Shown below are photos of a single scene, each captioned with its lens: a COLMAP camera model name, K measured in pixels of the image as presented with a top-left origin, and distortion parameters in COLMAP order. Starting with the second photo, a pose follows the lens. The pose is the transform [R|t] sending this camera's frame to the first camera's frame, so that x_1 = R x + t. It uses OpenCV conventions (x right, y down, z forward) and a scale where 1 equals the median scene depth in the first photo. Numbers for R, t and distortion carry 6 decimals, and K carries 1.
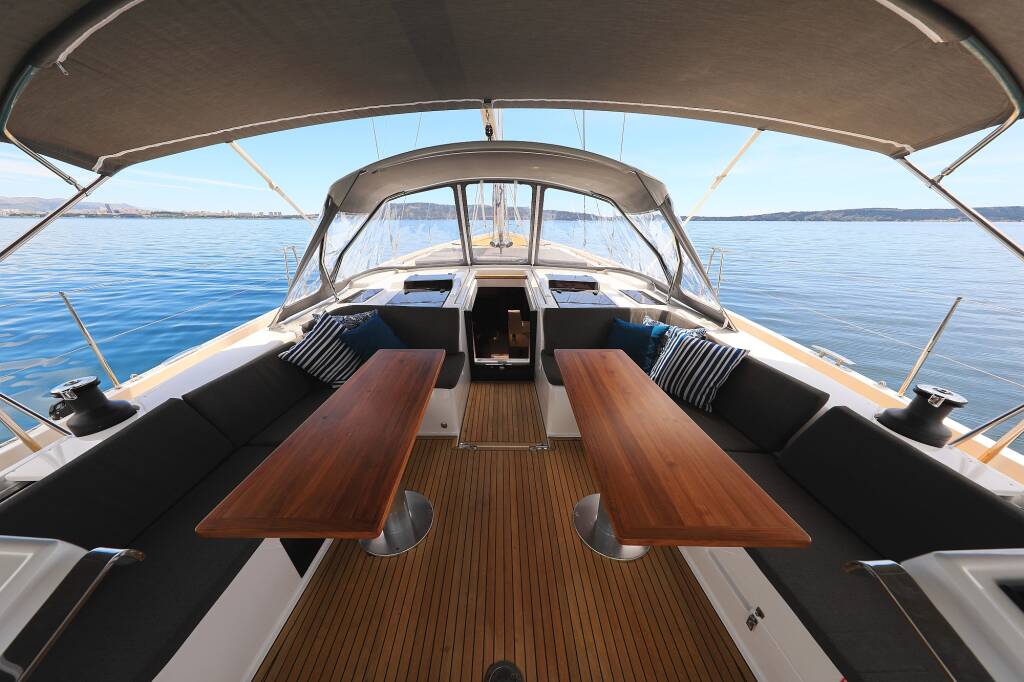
lens RADIAL K [[323.7, 0, 511.9], [0, 323.7, 358.0], [0, 0, 1]] dist [-0.000670, -0.000053]
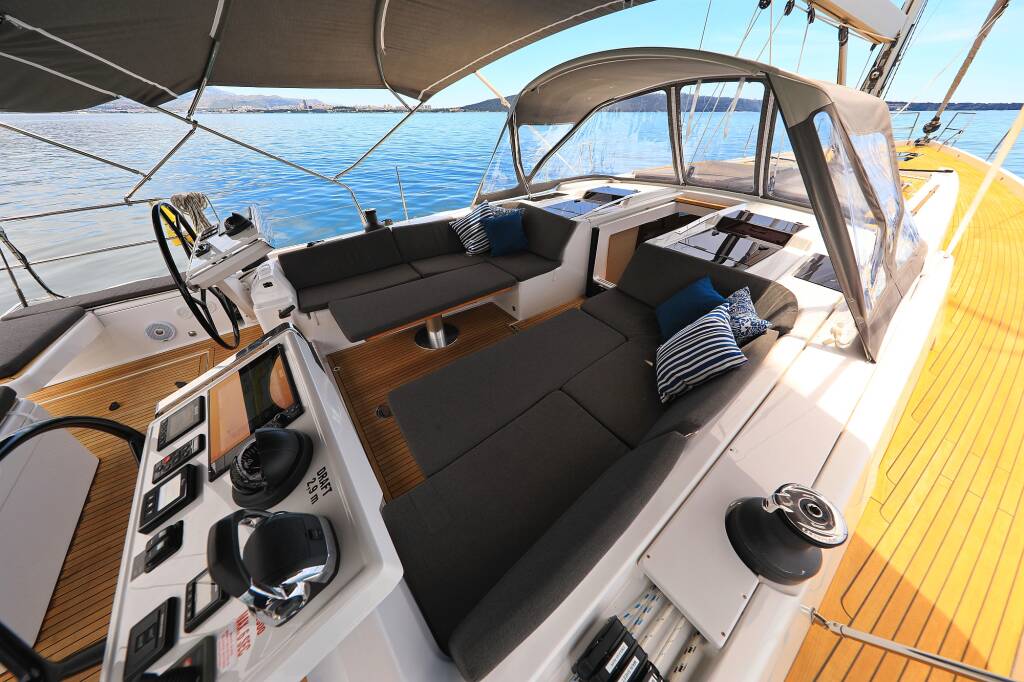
lens RADIAL K [[311.9, 0, 512.0], [0, 311.9, 341.0], [0, 0, 1]] dist [0.000306, 0.000007]
pose [[0.622970, 0.461409, -0.631673, 0.598646], [-0.307225, 0.886944, 0.344880, -0.102818], [0.719389, -0.020784, 0.694296, 0.091772]]
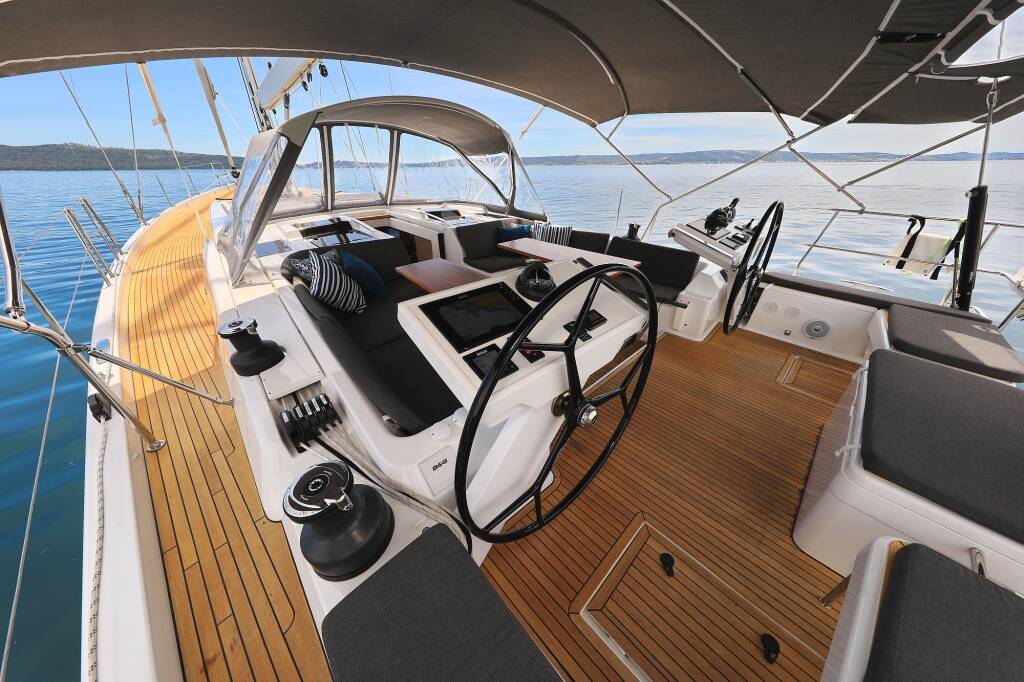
lens RADIAL K [[323.7, 0, 511.9], [0, 323.7, 358.0], [0, 0, 1]] dist [-0.000670, -0.000053]
pose [[0.704106, -0.376663, 0.601963, -0.906956], [0.296549, 0.926234, 0.232699, 0.131389], [-0.645208, 0.014667, 0.763866, -0.245680]]
